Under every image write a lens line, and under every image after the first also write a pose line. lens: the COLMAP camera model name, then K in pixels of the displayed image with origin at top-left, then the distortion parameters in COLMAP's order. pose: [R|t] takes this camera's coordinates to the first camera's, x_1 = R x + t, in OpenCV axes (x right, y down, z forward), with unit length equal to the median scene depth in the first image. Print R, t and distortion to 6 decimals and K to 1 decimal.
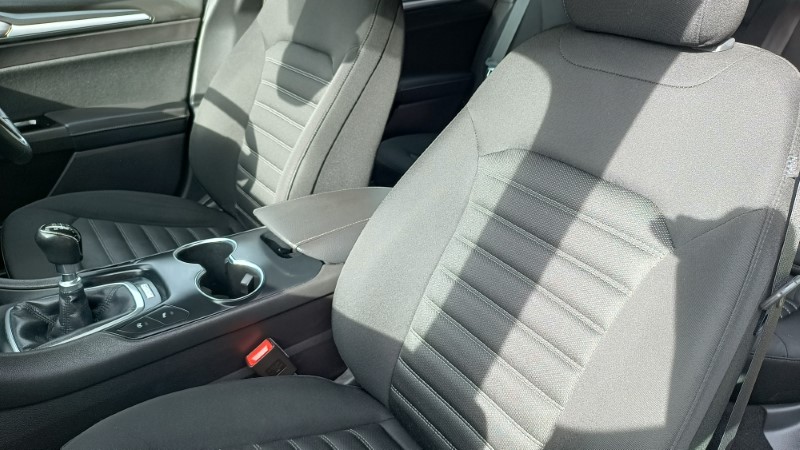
lens RADIAL K [[576.5, 0, 404.0], [0, 576.5, 225.8], [0, 0, 1]] dist [0.032183, -0.038064]
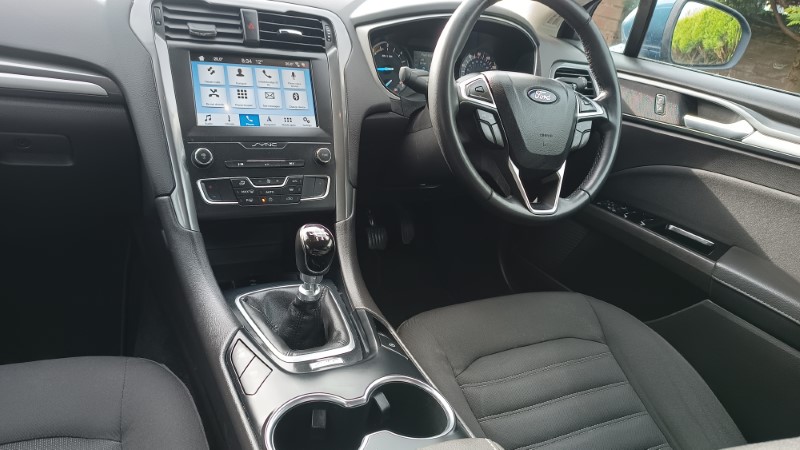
lens RADIAL K [[576.5, 0, 404.0], [0, 576.5, 225.8], [0, 0, 1]] dist [0.032183, -0.038064]
pose [[-0.129524, 0.358305, -0.924576, 0.166309], [-0.587803, 0.723191, 0.362606, -0.297124], [0.798569, 0.590434, 0.116942, 0.697258]]
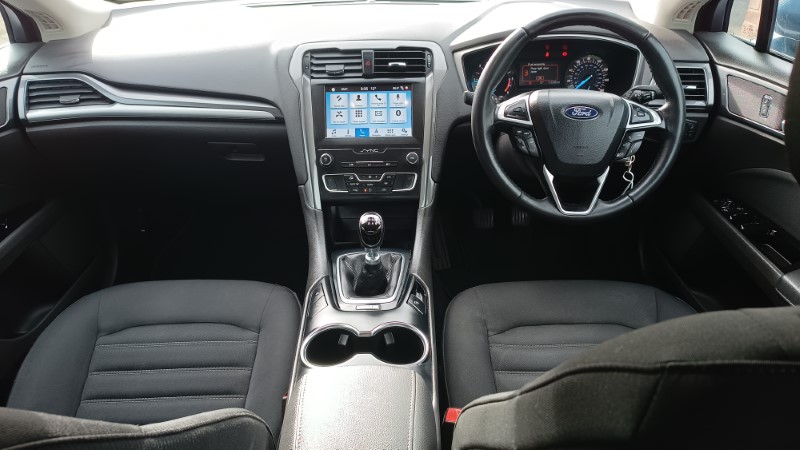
lens RADIAL K [[566.3, 0, 402.7], [0, 566.3, 232.8], [0, 0, 1]] dist [0.043615, -0.000576]
pose [[-0.576145, 0.404481, -0.710248, 0.220234], [-0.378063, 0.638540, 0.670324, -0.624252], [0.724655, 0.654722, -0.214973, 0.950128]]
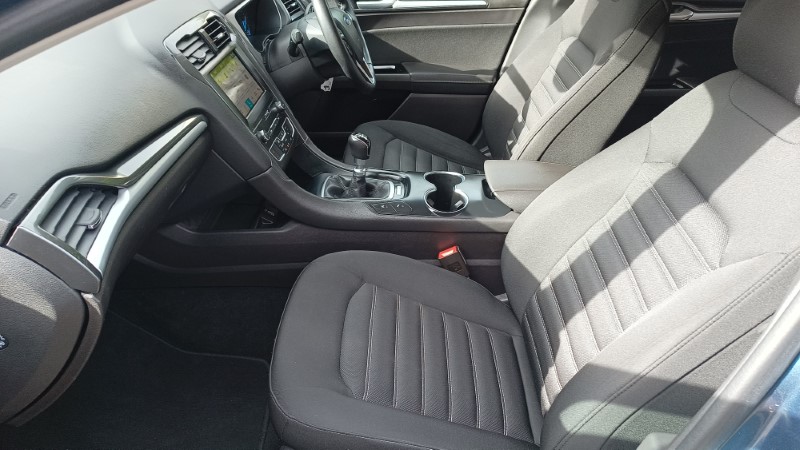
lens RADIAL K [[576.5, 0, 404.0], [0, 576.5, 225.8], [0, 0, 1]] dist [0.032183, -0.038064]
pose [[0.796213, 0.316176, -0.515826, 0.315165], [-0.287616, 0.947889, 0.137054, -0.011004], [0.532279, 0.039235, 0.845659, -0.239324]]
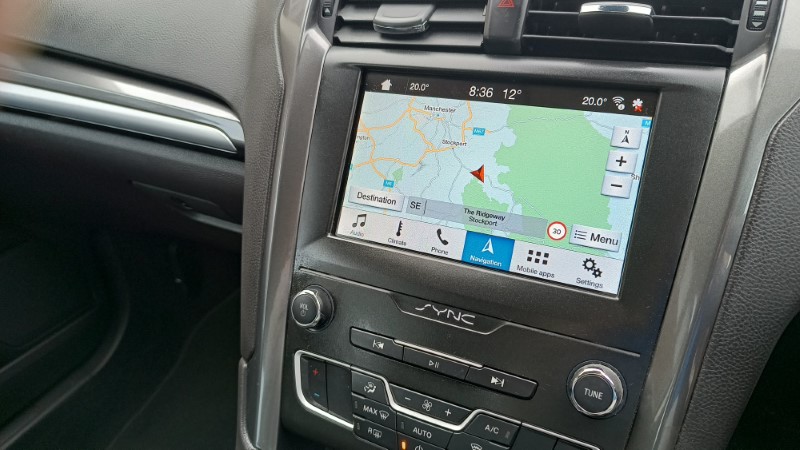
lens RADIAL K [[586.9, 0, 401.9], [0, 586.9, 229.8], [0, 0, 1]] dist [-0.005052, -0.002023]
pose [[-0.890201, 0.259178, -0.374658, -0.437776], [-0.169858, 0.574269, 0.800852, -0.252741], [0.422717, 0.776558, -0.467192, 0.675056]]
